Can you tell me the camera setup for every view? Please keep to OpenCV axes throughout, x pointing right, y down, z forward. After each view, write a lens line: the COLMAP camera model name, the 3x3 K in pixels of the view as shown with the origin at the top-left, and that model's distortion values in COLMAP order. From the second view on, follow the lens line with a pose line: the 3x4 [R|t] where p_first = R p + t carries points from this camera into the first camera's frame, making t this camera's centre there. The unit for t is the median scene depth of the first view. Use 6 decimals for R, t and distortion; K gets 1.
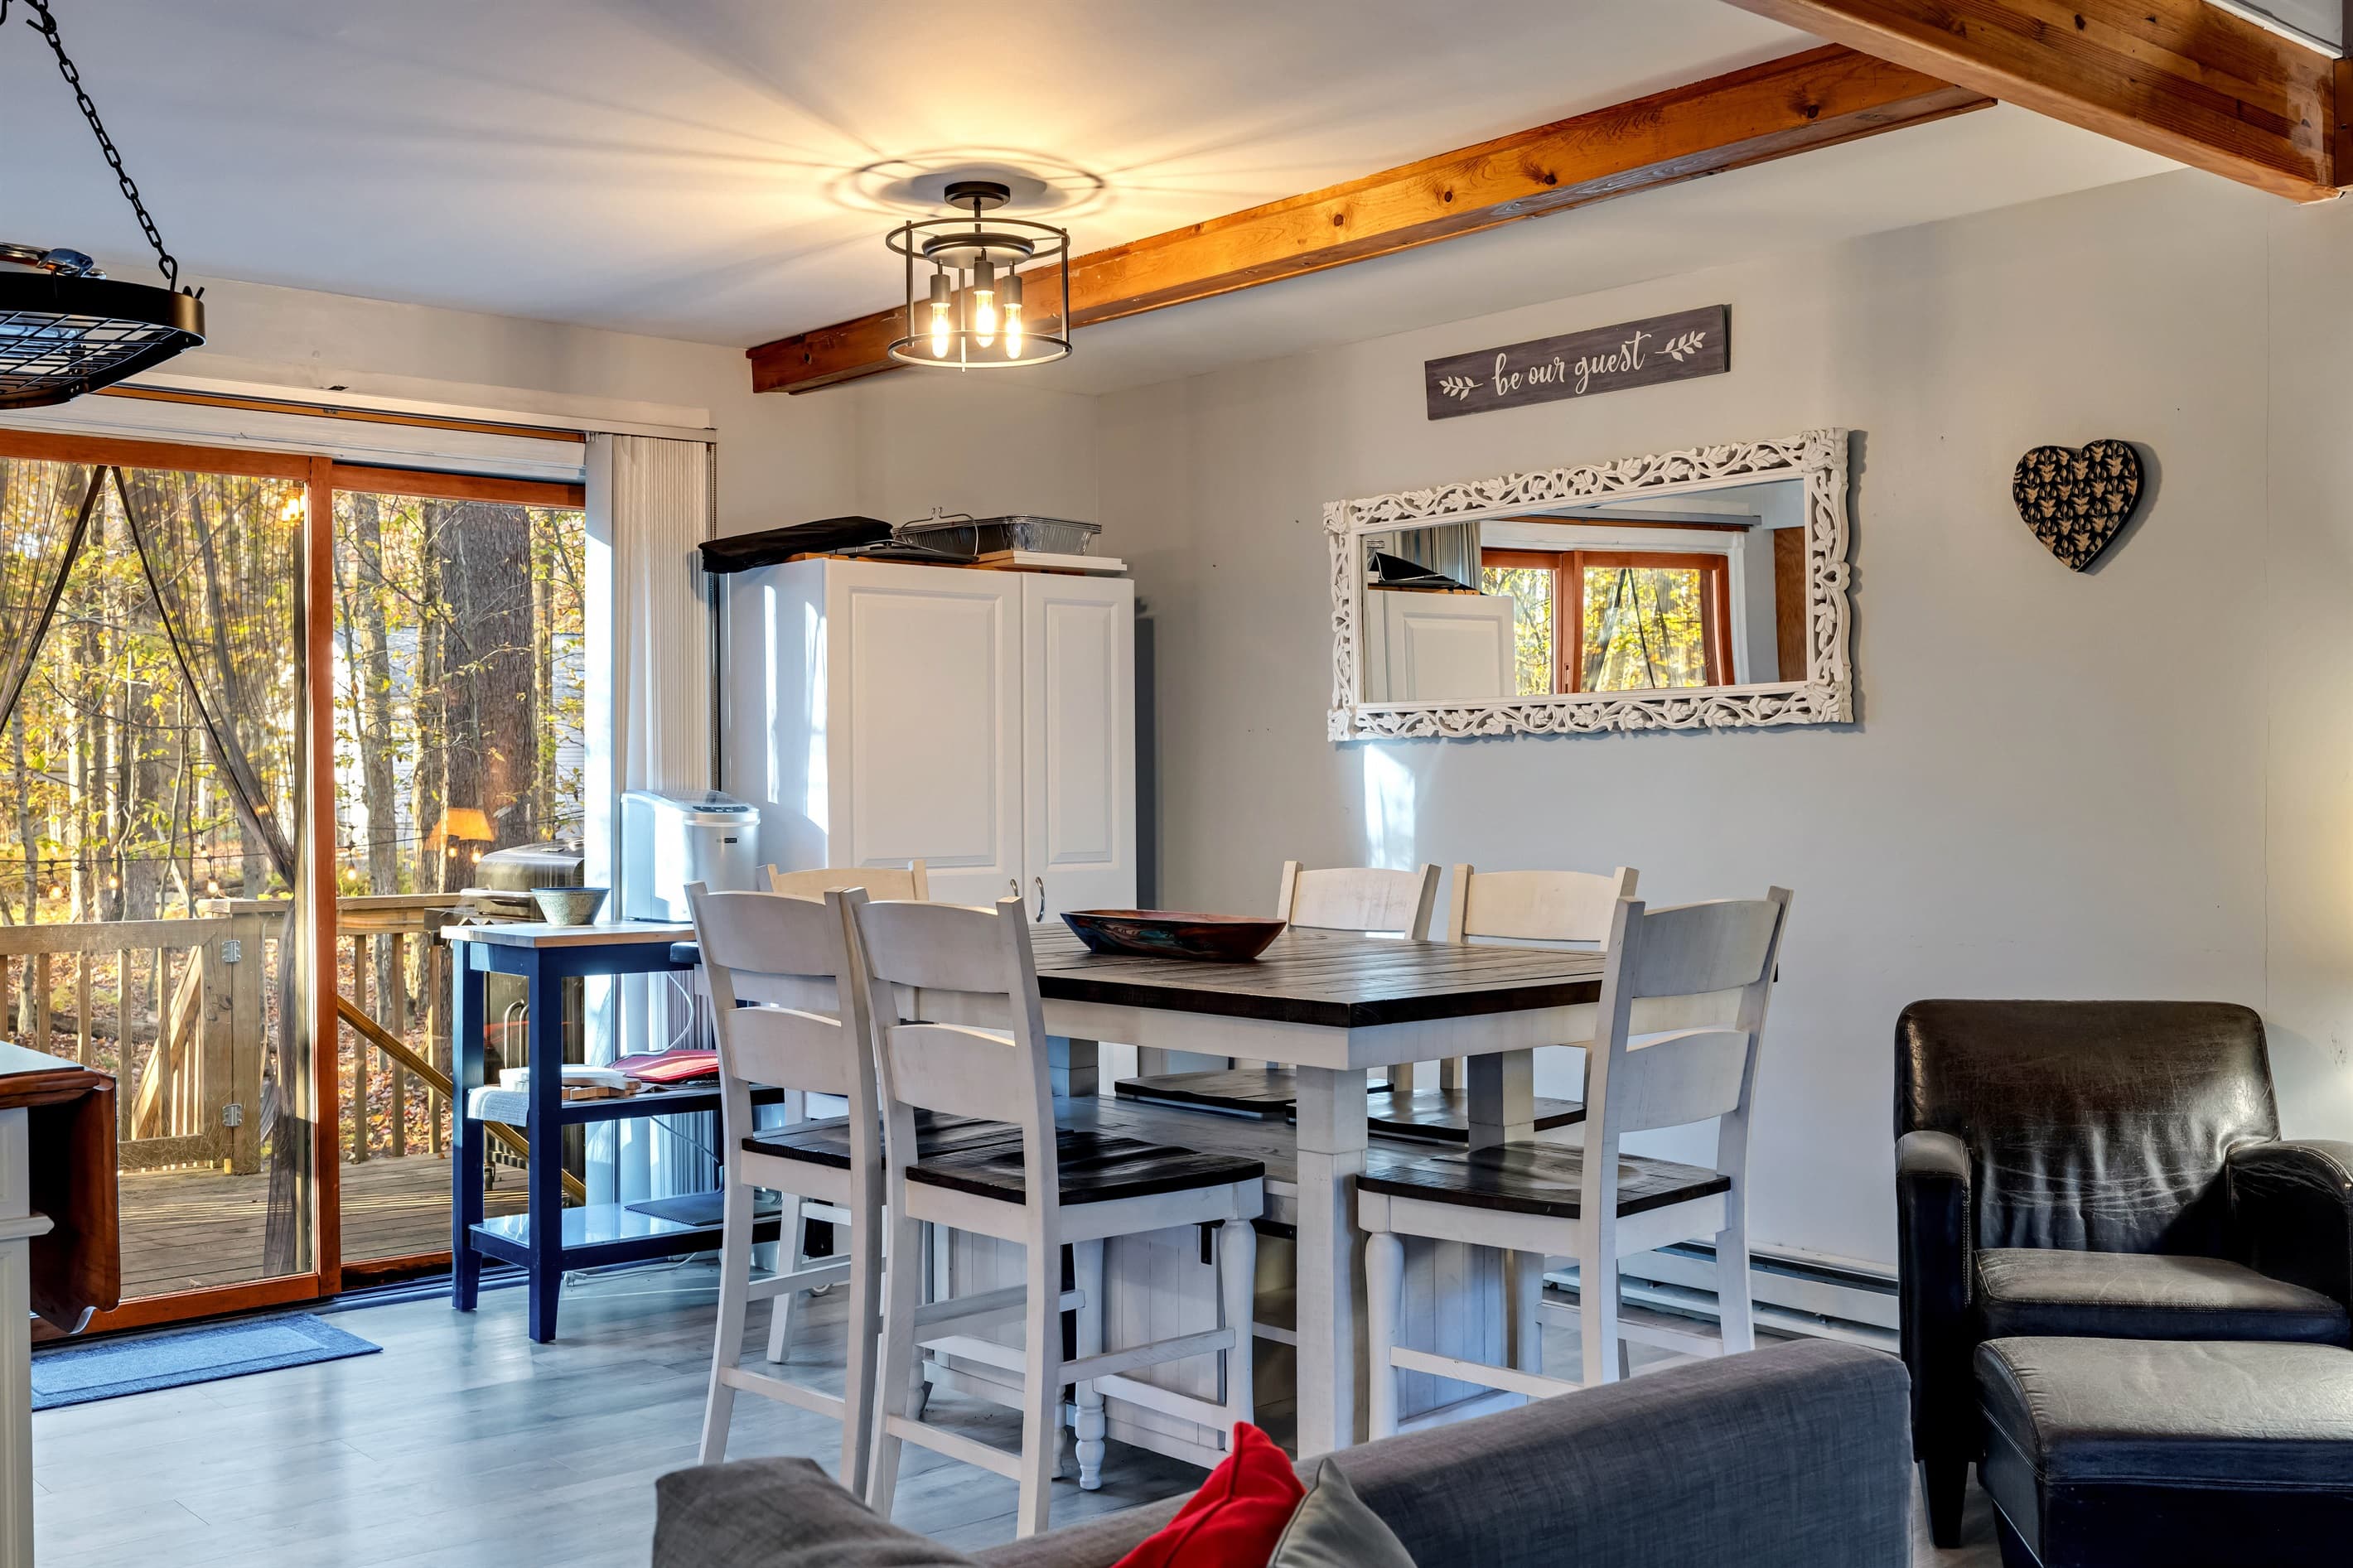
lens RADIAL K [[2280.0, 0, 1184.7], [0, 2280.0, 792.3], [0, 0, 1]] dist [-0.008228, 0.019877]
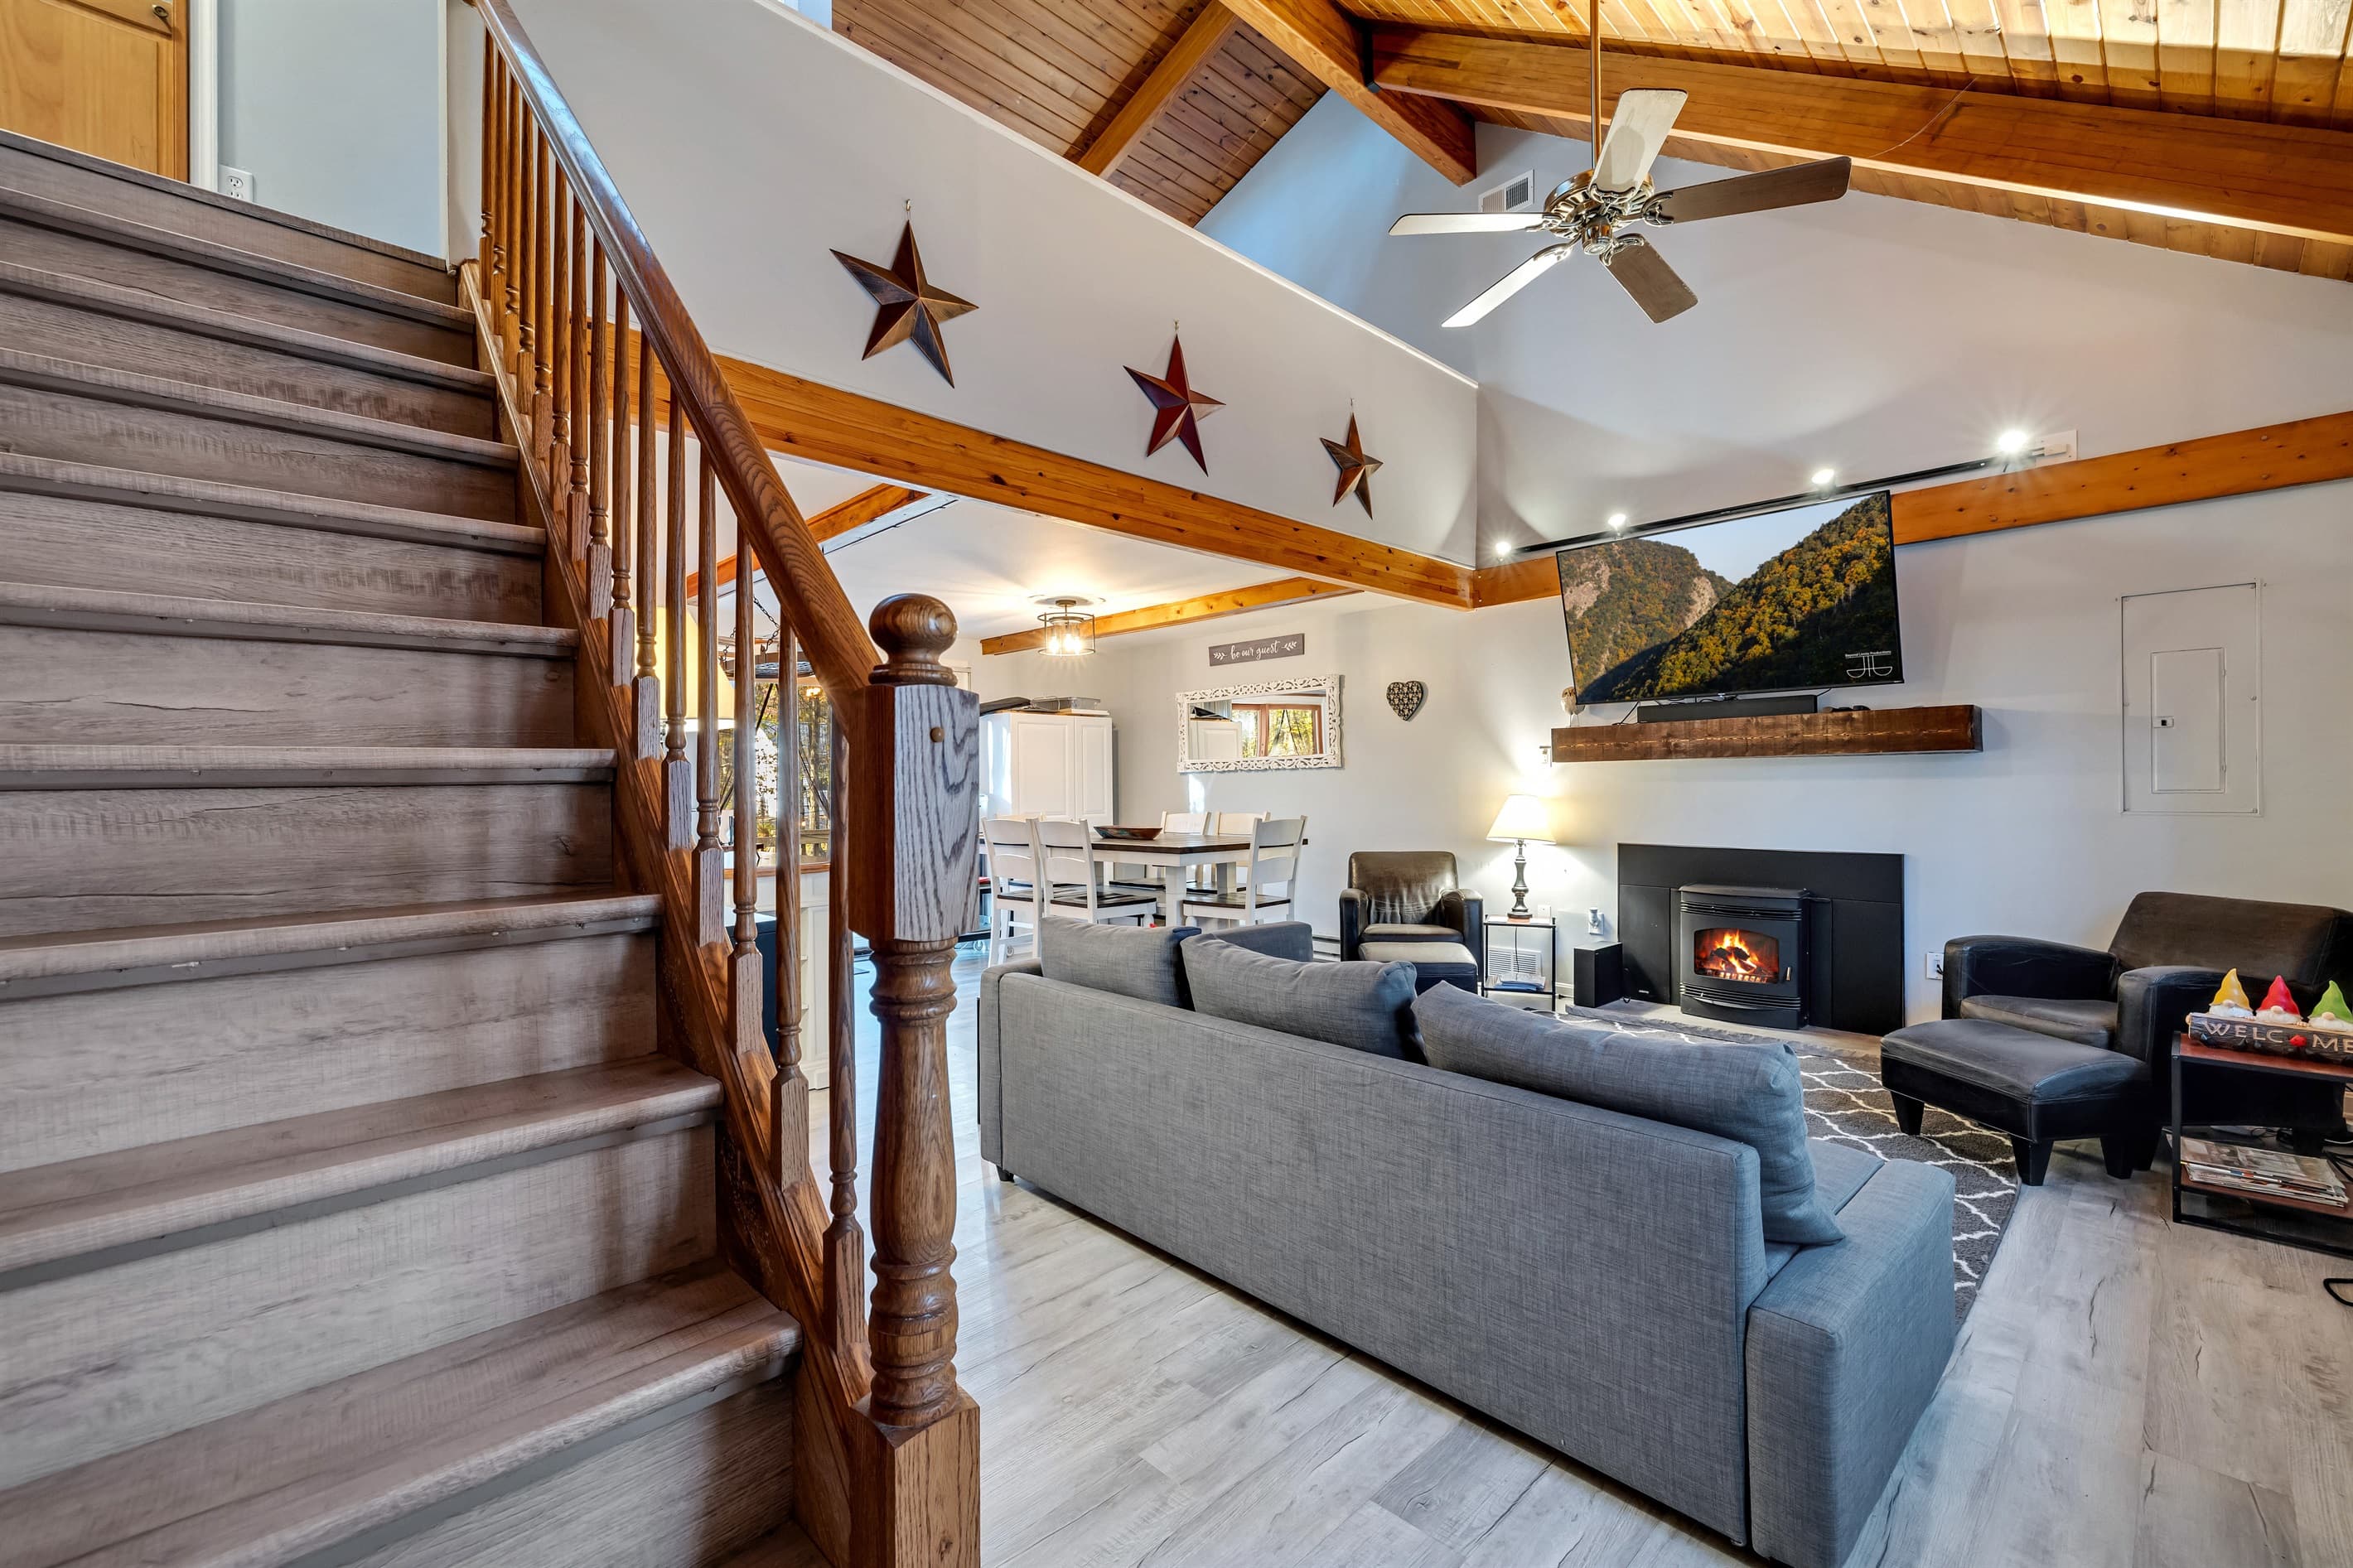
lens RADIAL K [[984.6, 0, 1186.5], [0, 984.6, 787.0], [0, 0, 1]] dist [0.000125, 0.000473]
pose [[0.997844, -0.002746, 0.065569, -0.013130], [0.003066, 0.999984, -0.004775, 0.003737], [-0.065555, 0.004966, 0.997837, -0.389012]]
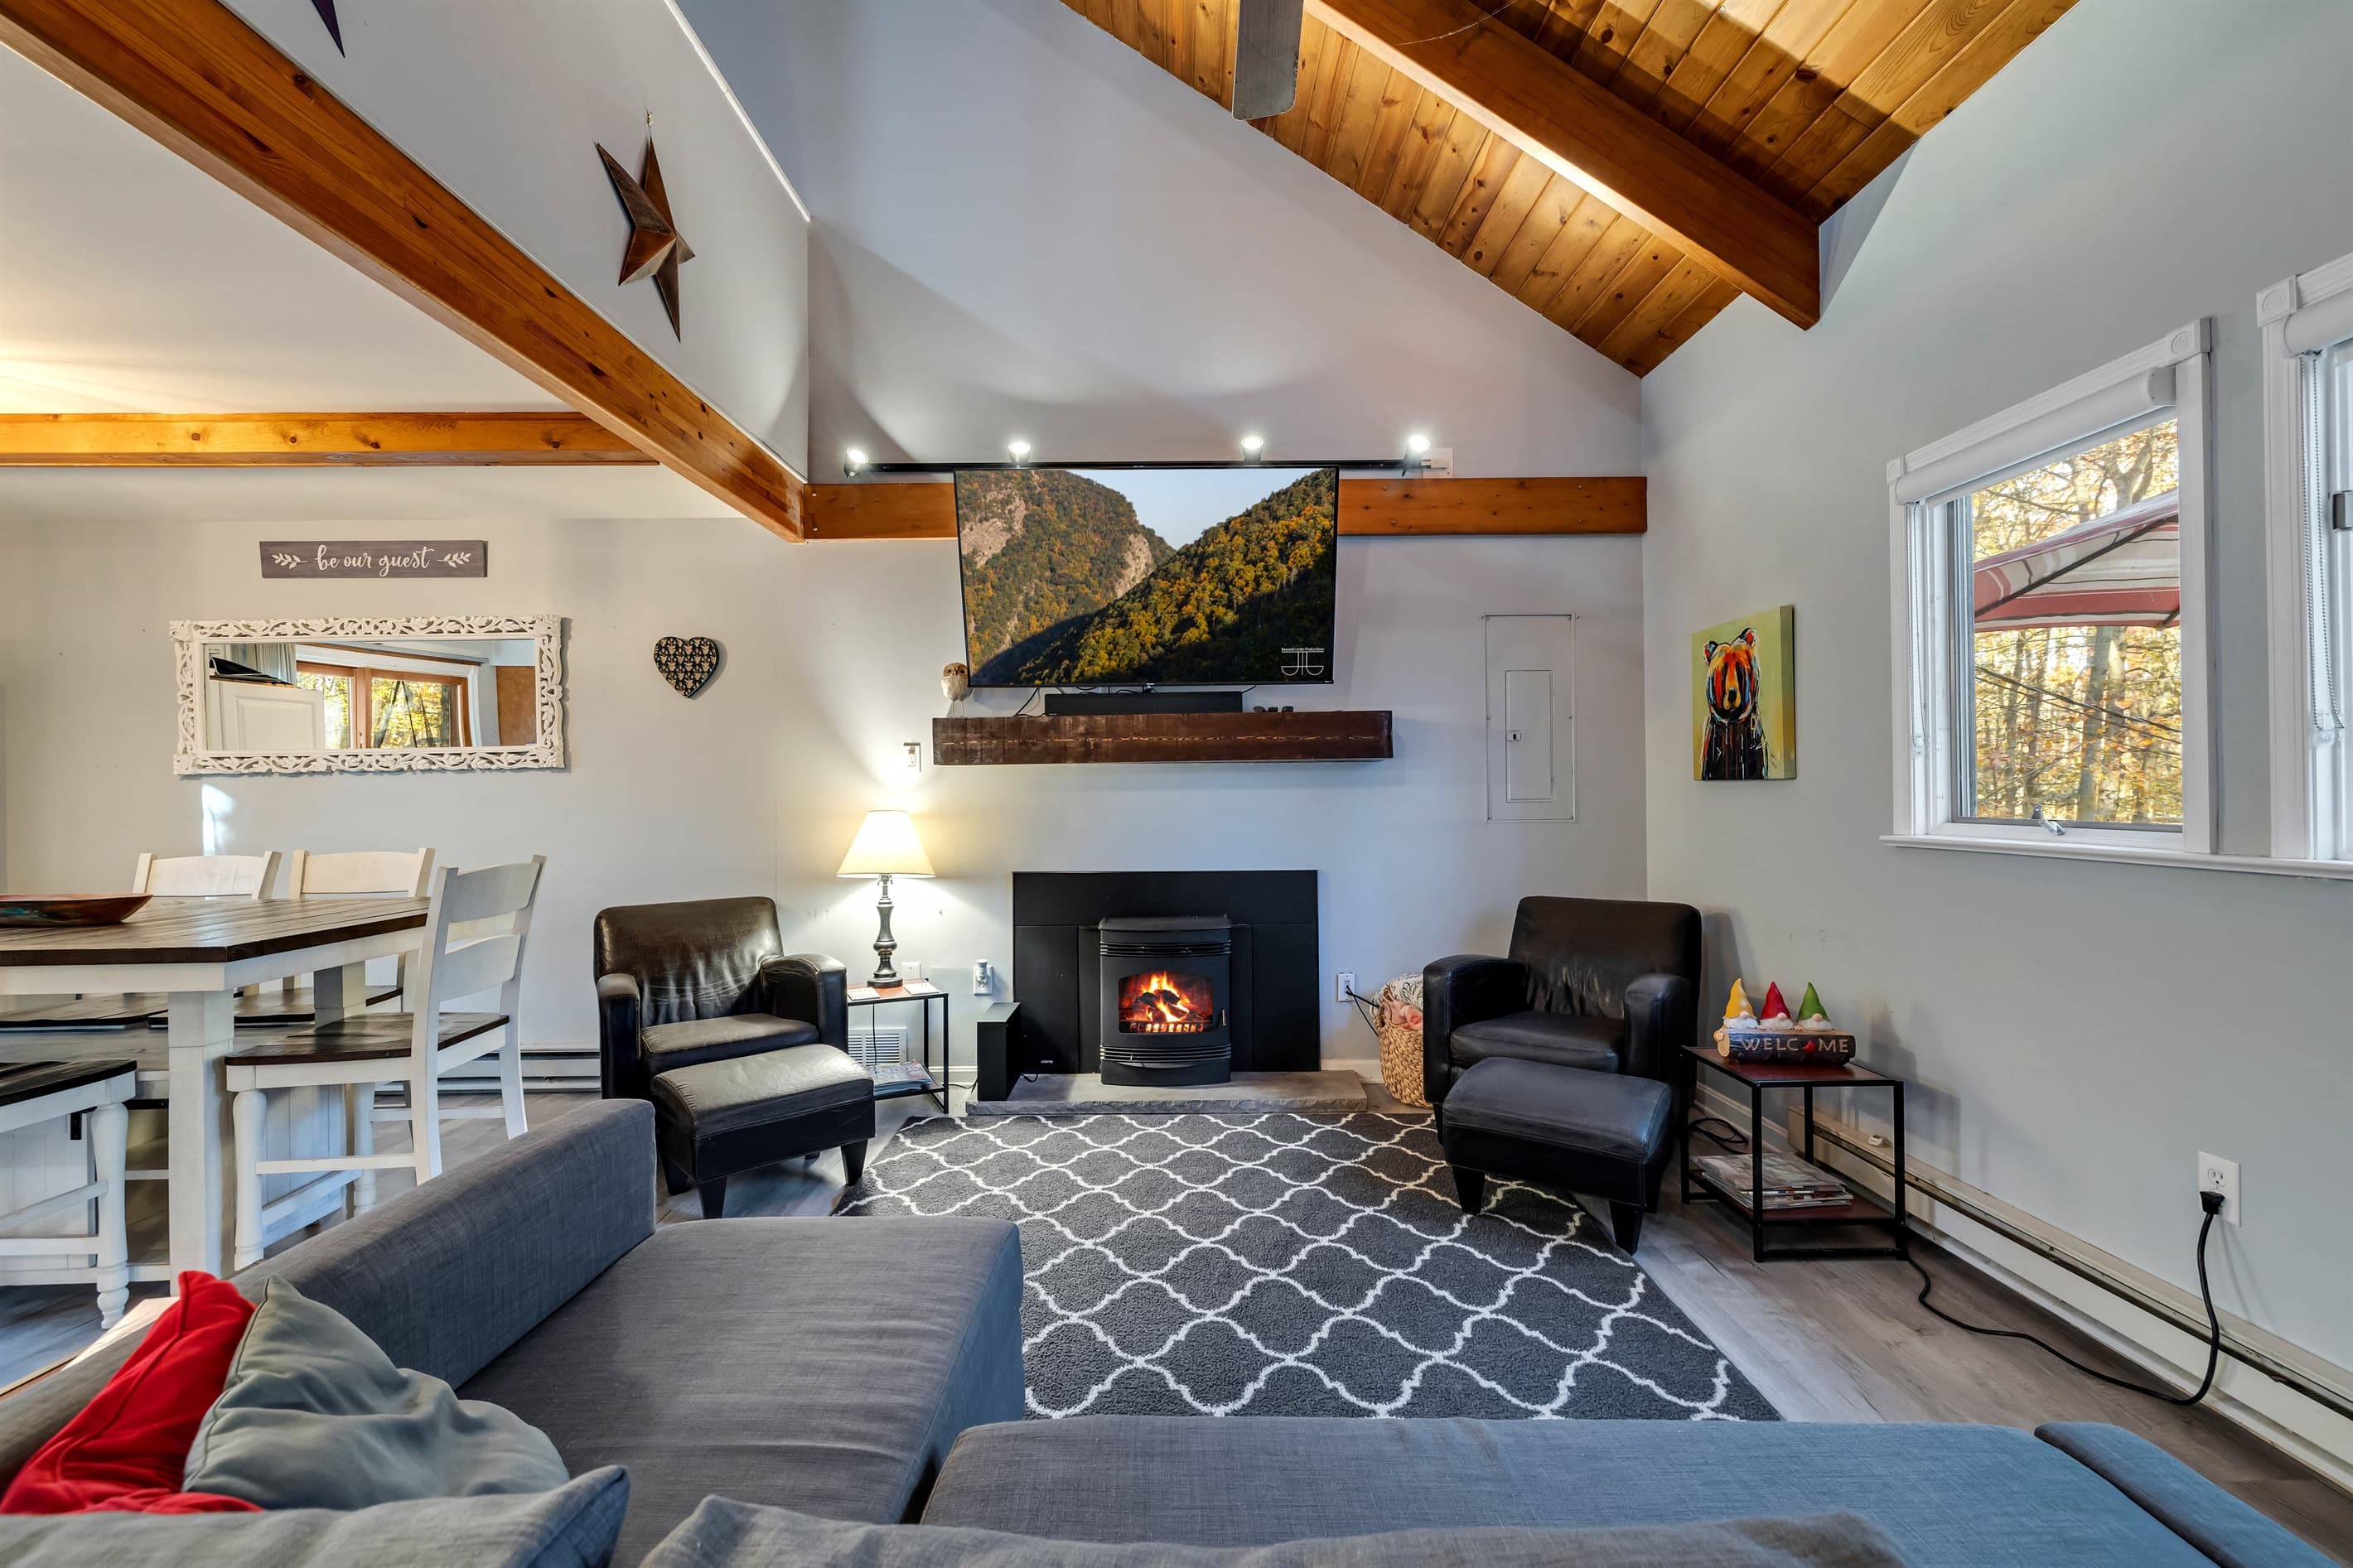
lens RADIAL K [[989.4, 0, 1178.9], [0, 989.4, 787.6], [0, 0, 1]] dist [0.000183, -0.000567]
pose [[0.642317, 0.001113, 0.766439, -0.018229], [0.009684, 0.999907, -0.009568, -0.000569], [-0.766378, 0.013568, 0.642246, 0.062899]]
